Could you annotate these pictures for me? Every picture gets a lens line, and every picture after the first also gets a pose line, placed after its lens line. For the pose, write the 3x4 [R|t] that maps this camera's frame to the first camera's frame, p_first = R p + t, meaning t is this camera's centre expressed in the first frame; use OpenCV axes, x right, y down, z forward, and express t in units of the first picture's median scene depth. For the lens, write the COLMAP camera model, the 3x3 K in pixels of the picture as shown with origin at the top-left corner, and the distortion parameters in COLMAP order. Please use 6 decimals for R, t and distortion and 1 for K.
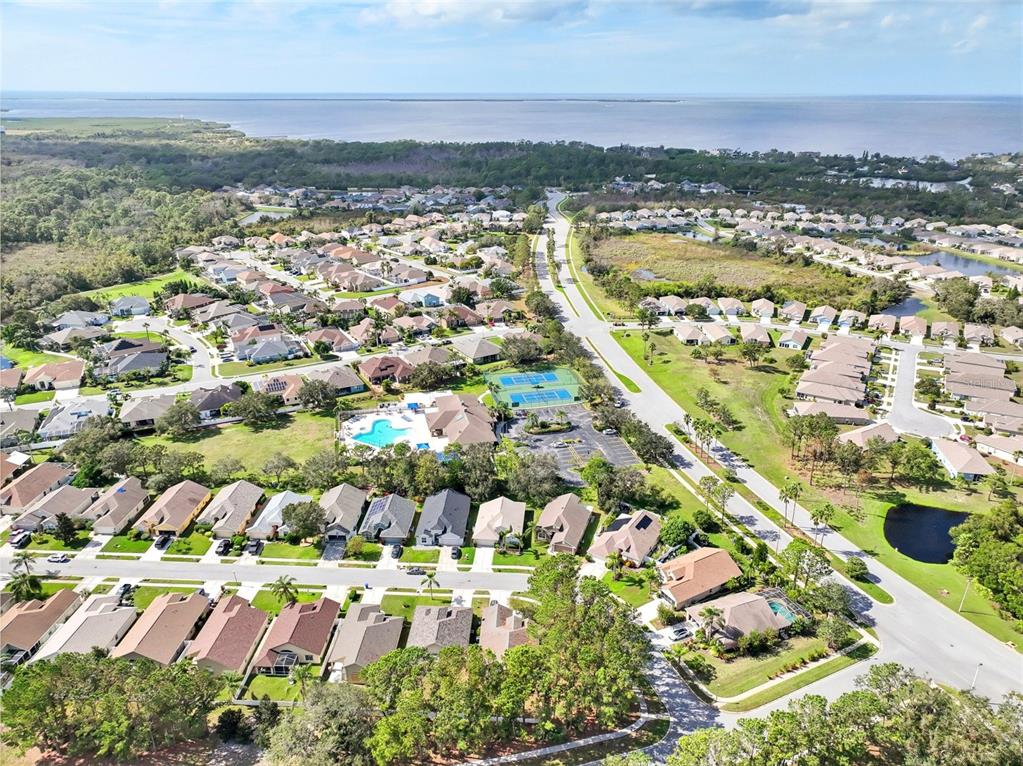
lens RADIAL K [[741.3, 0, 511.5], [0, 741.3, 383.0], [0, 0, 1]] dist [0.009372, 0.004076]
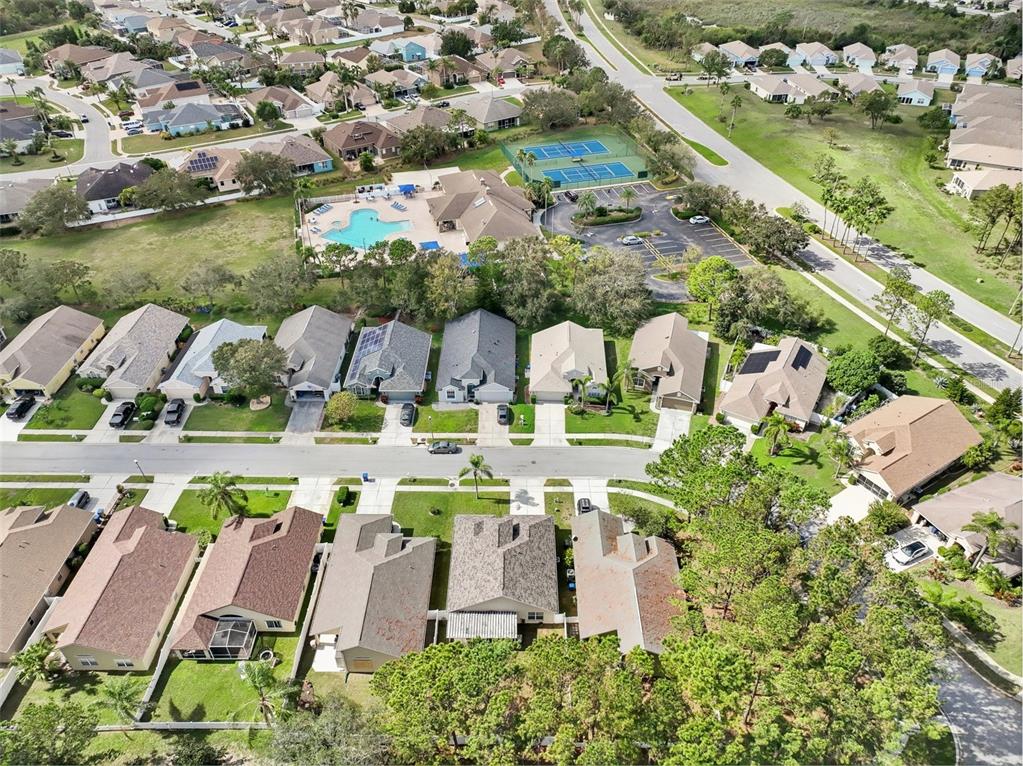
lens RADIAL K [[741.3, 0, 511.5], [0, 741.3, 383.0], [0, 0, 1]] dist [0.009372, 0.004076]
pose [[0.999219, -0.026339, 0.029445, -0.074086], [0.018118, 0.967840, 0.250912, 0.041408], [-0.035107, -0.250183, 0.967562, 0.348057]]
